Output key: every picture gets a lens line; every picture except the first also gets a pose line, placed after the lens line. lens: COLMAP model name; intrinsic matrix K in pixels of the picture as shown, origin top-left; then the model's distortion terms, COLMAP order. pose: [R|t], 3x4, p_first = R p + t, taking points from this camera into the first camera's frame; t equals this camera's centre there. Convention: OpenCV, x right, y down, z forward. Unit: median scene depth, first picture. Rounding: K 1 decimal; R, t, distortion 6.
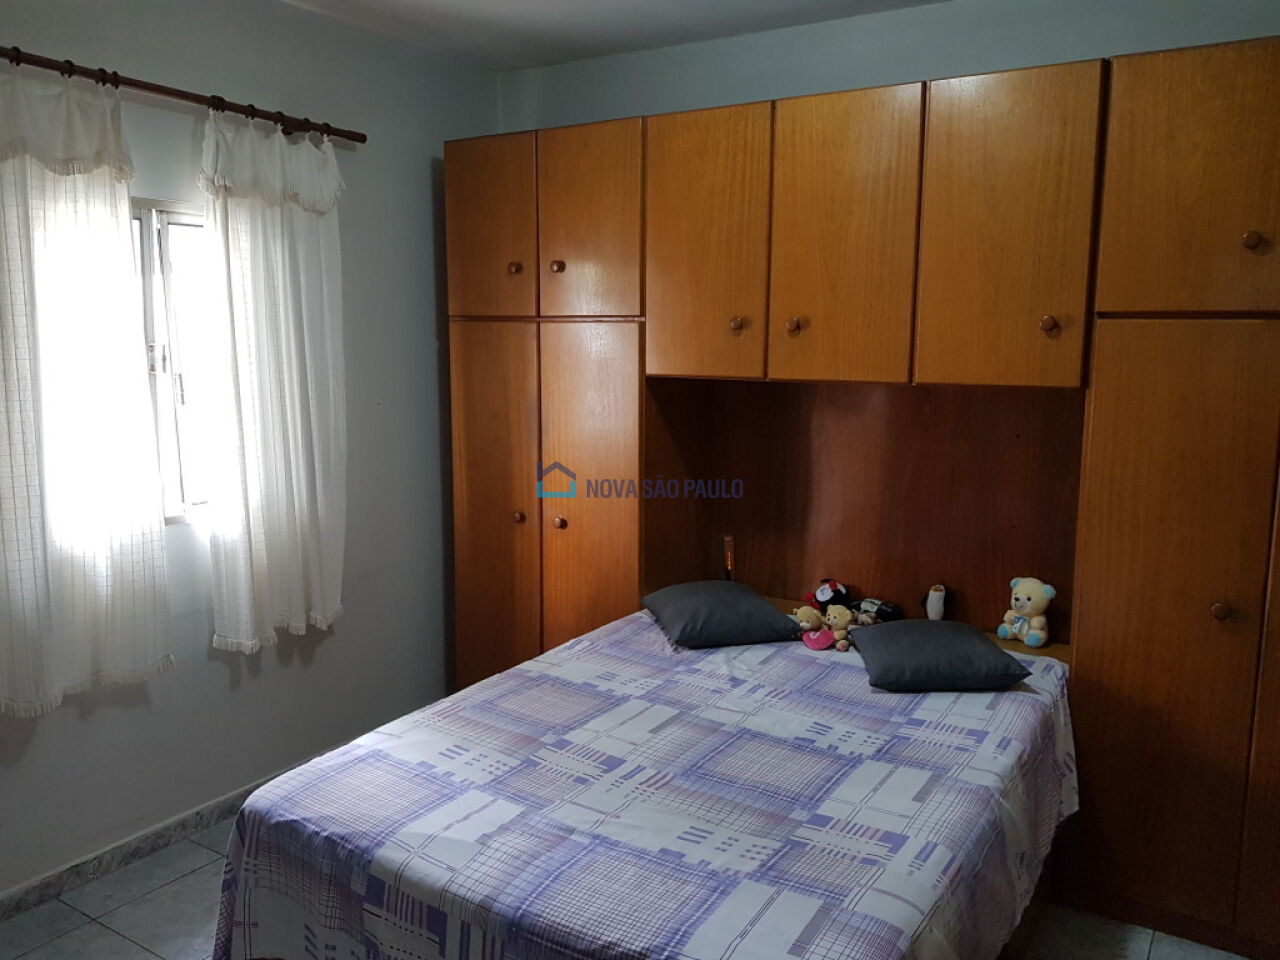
lens RADIAL K [[989.8, 0, 637.8], [0, 989.8, 461.6], [0, 0, 1]] dist [0.046685, -0.099350]
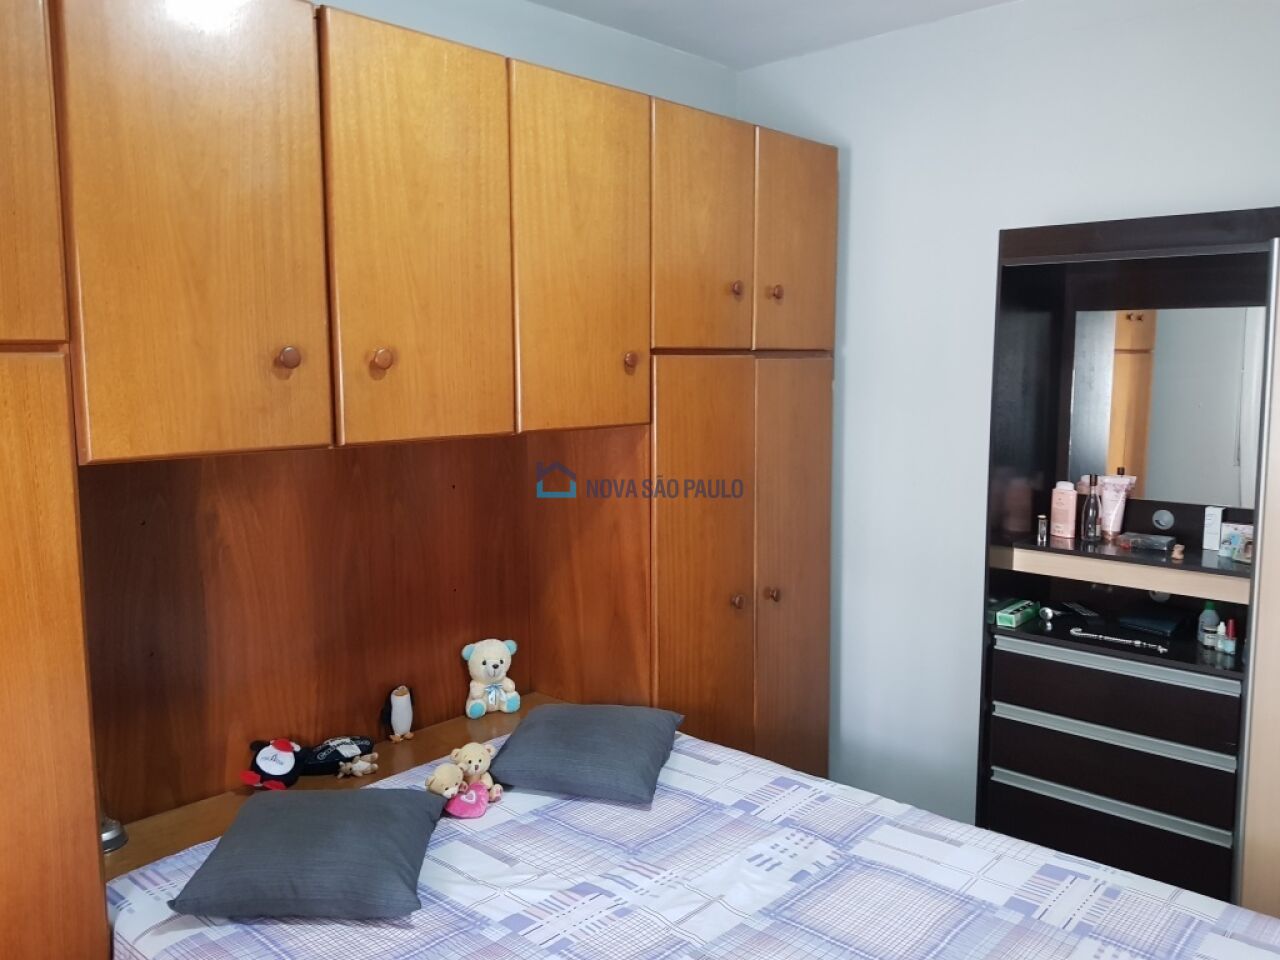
lens RADIAL K [[989.8, 0, 637.8], [0, 989.8, 461.6], [0, 0, 1]] dist [0.046685, -0.099350]
pose [[0.188636, -0.104640, 0.976456, -0.493808], [0.133333, 0.987829, 0.080101, -0.108408], [-0.972954, 0.115084, 0.200292, 0.755499]]
